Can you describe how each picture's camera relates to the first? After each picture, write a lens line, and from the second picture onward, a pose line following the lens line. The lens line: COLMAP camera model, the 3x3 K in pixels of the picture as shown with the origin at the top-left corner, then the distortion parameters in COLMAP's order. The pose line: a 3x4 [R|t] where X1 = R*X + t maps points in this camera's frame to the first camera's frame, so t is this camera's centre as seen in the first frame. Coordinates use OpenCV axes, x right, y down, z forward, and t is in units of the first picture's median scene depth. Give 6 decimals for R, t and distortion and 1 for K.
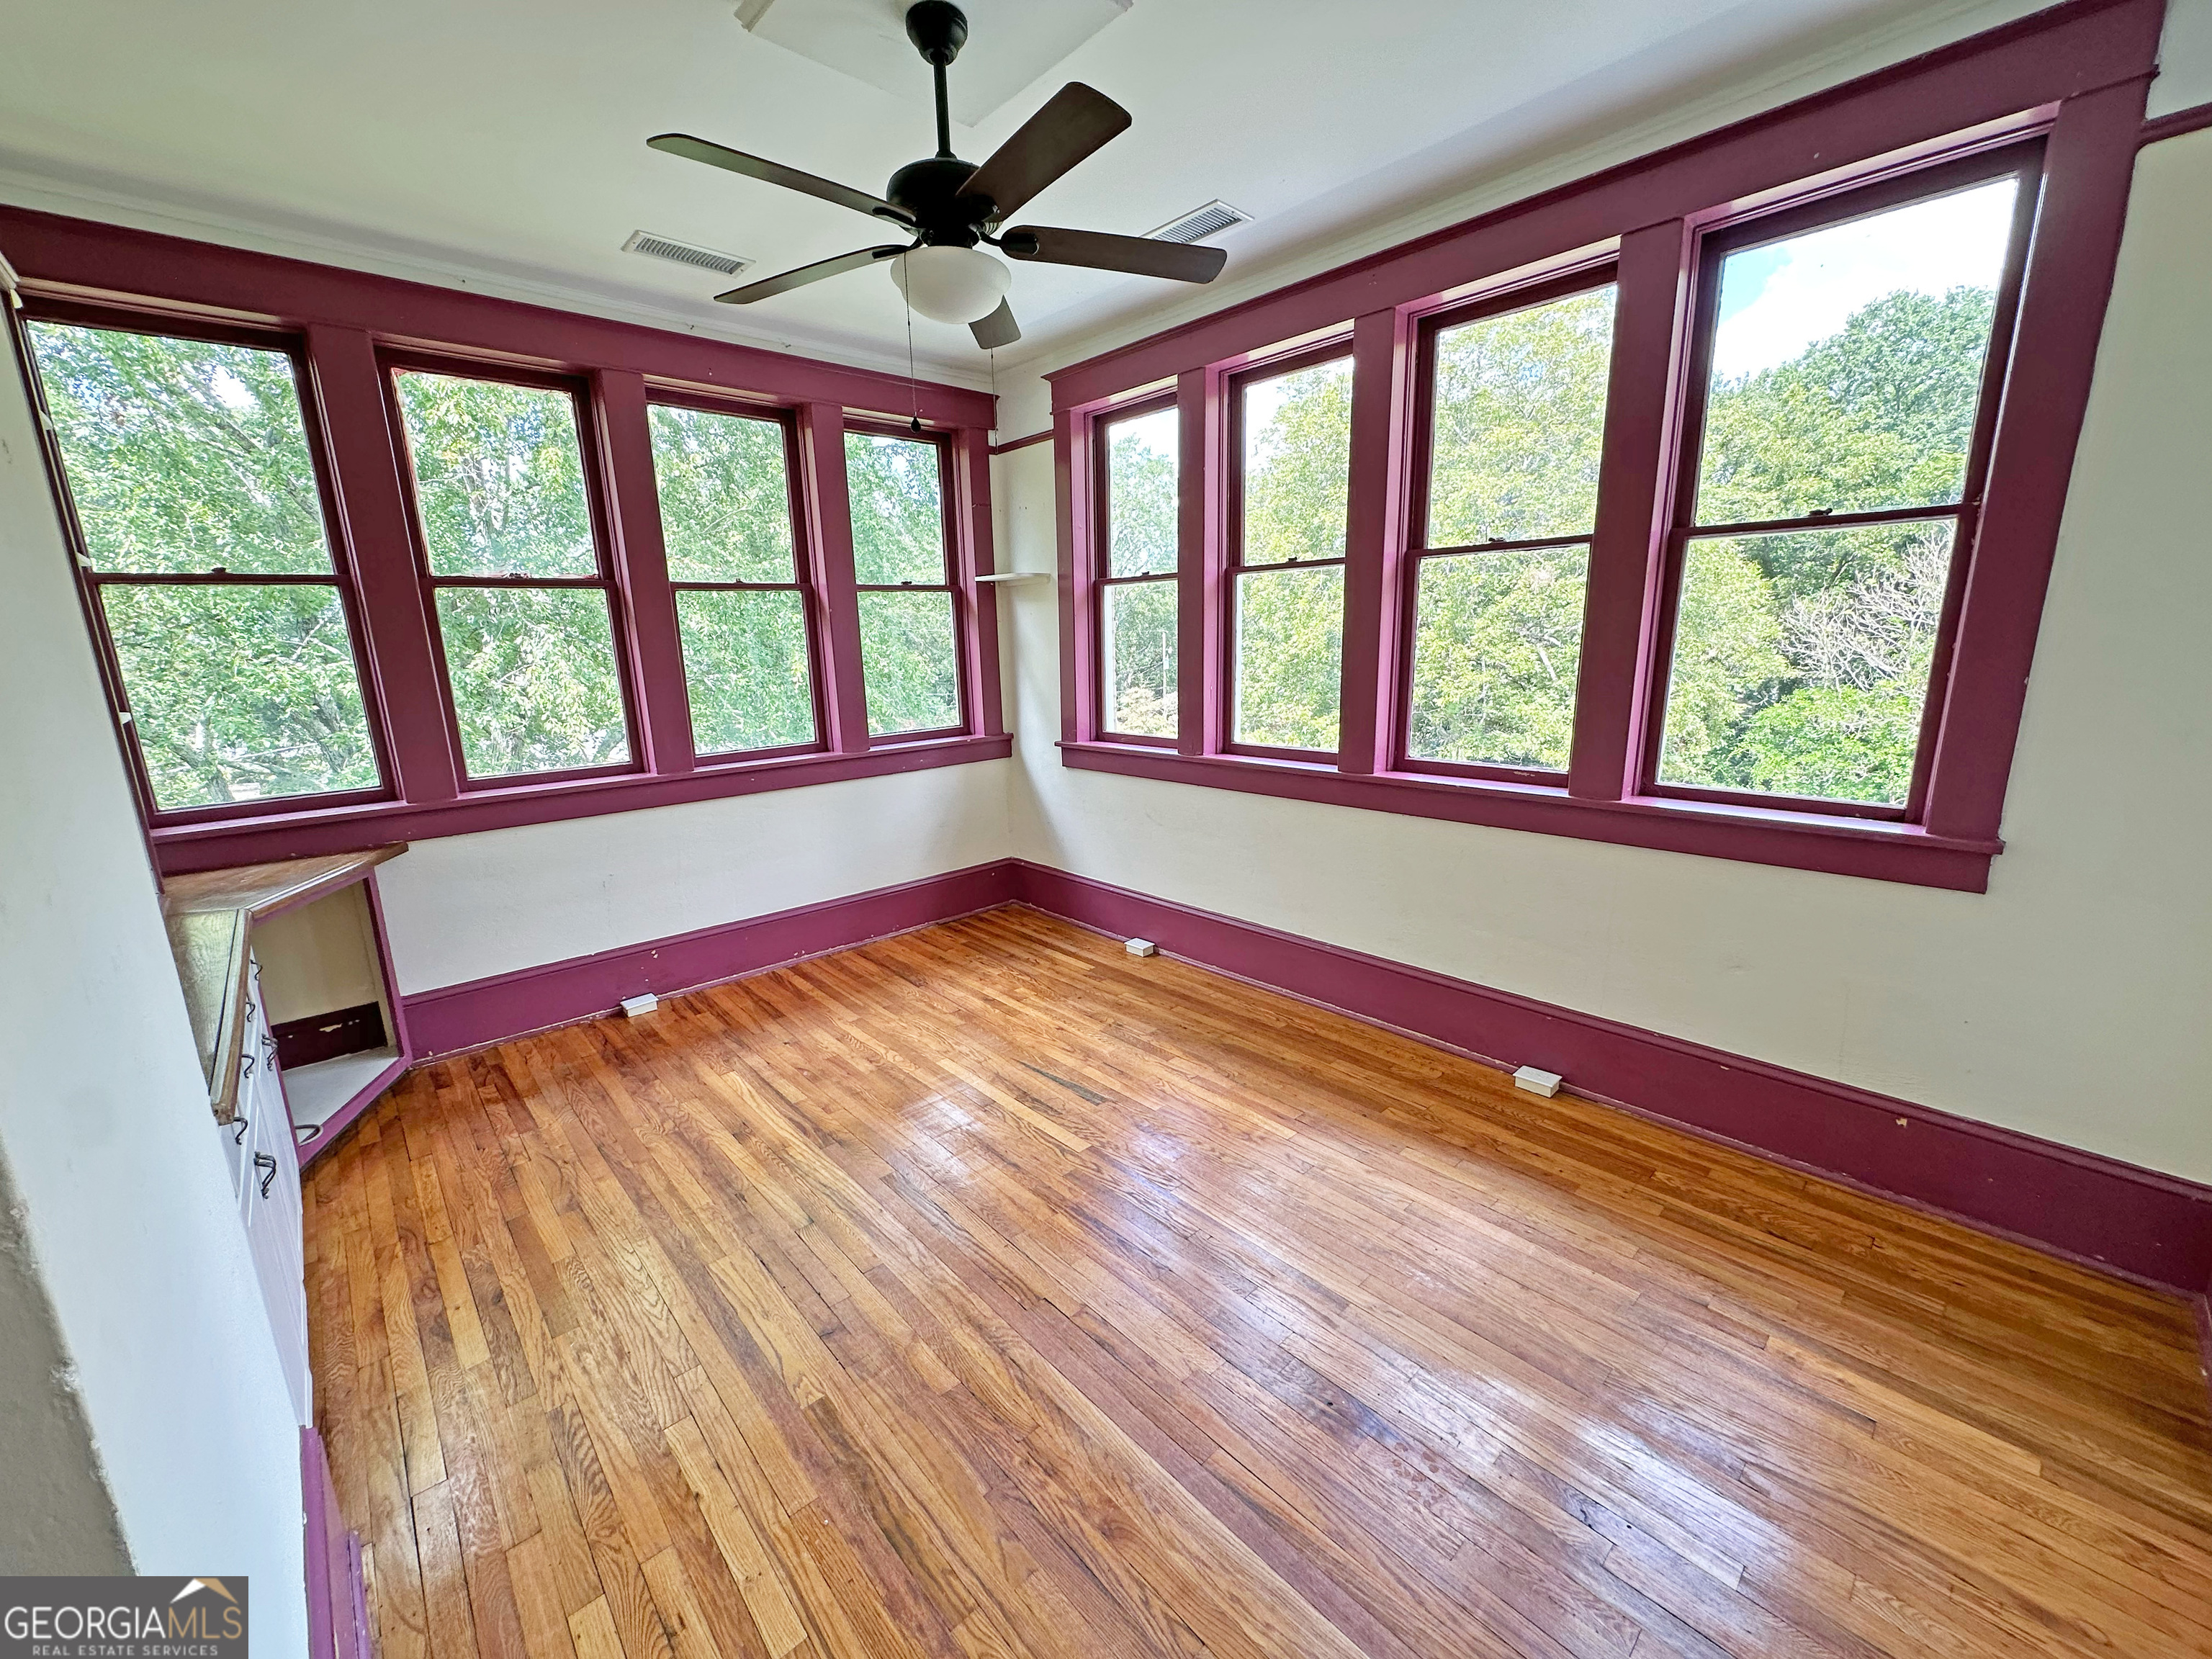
lens RADIAL K [[885.8, 0, 1104.9], [0, 885.8, 833.2], [0, 0, 1]] dist [0.002509, 0.000048]
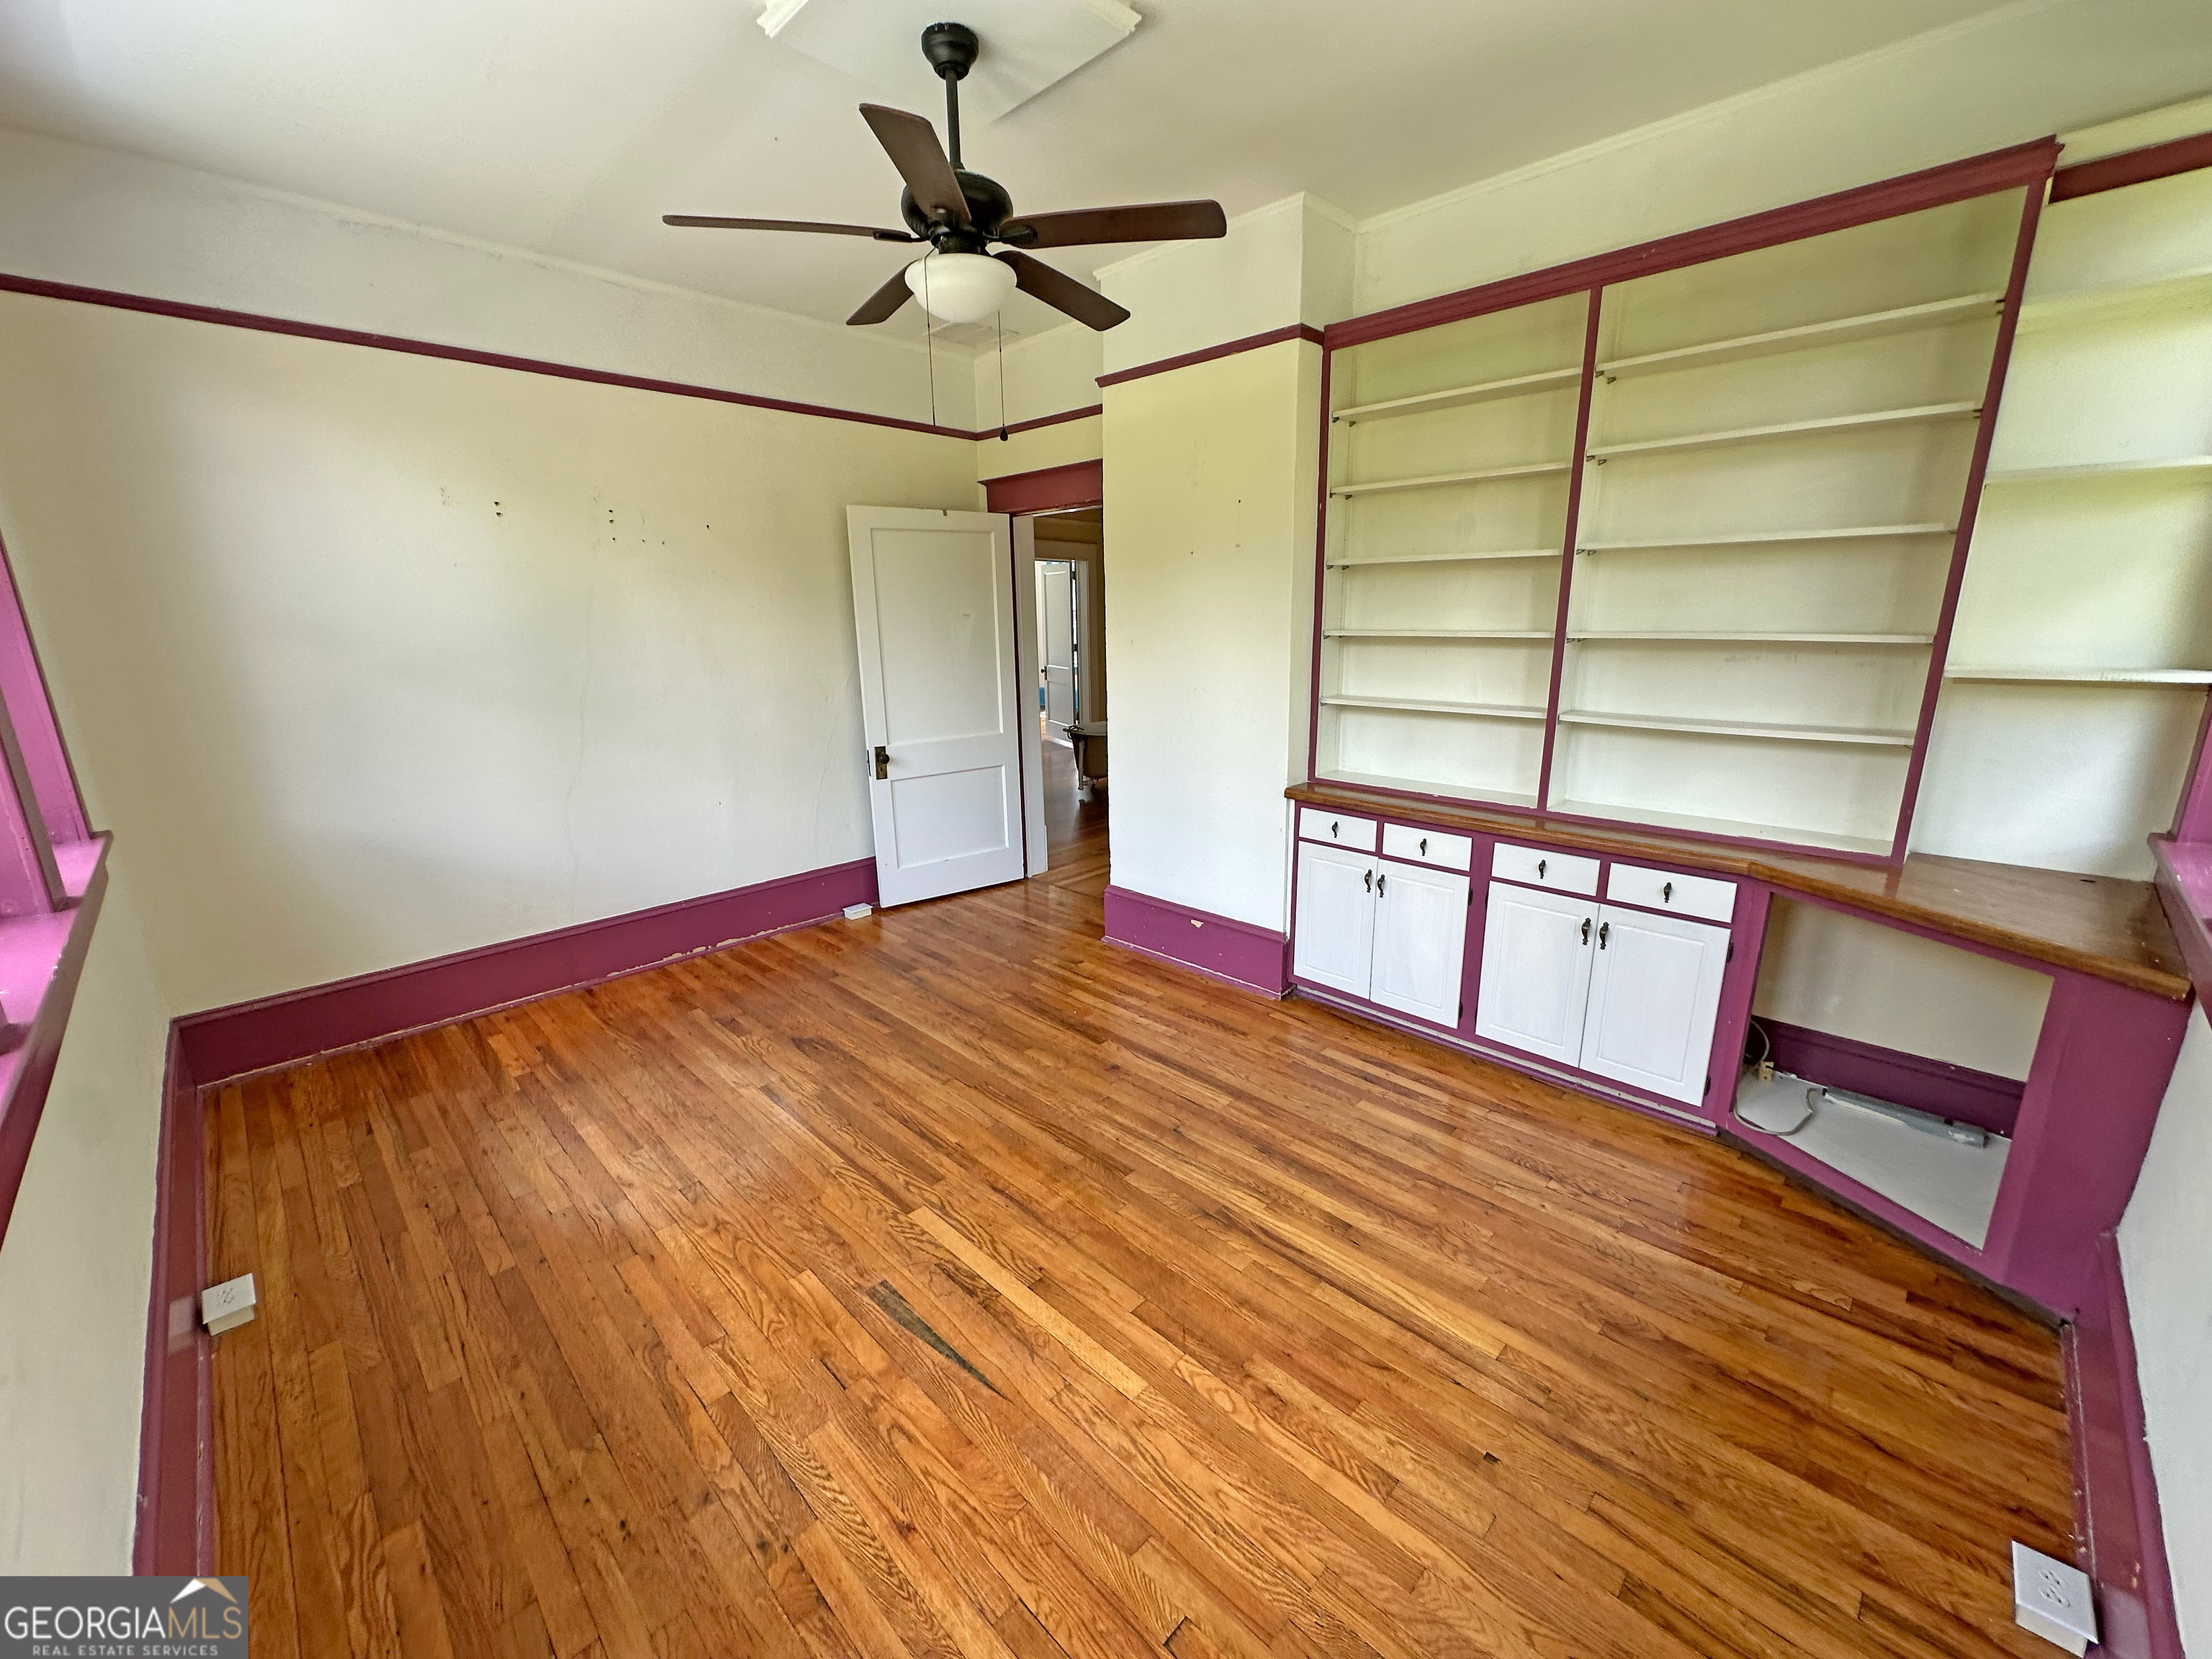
lens RADIAL K [[885.8, 0, 1108.0], [0, 885.8, 830.6], [0, 0, 1]] dist [0.002509, 0.000048]
pose [[-0.997990, 0.052730, -0.035161, -0.181745], [0.031005, 0.890061, 0.454786, -0.335062], [0.055276, 0.452781, -0.889906, 1.472273]]
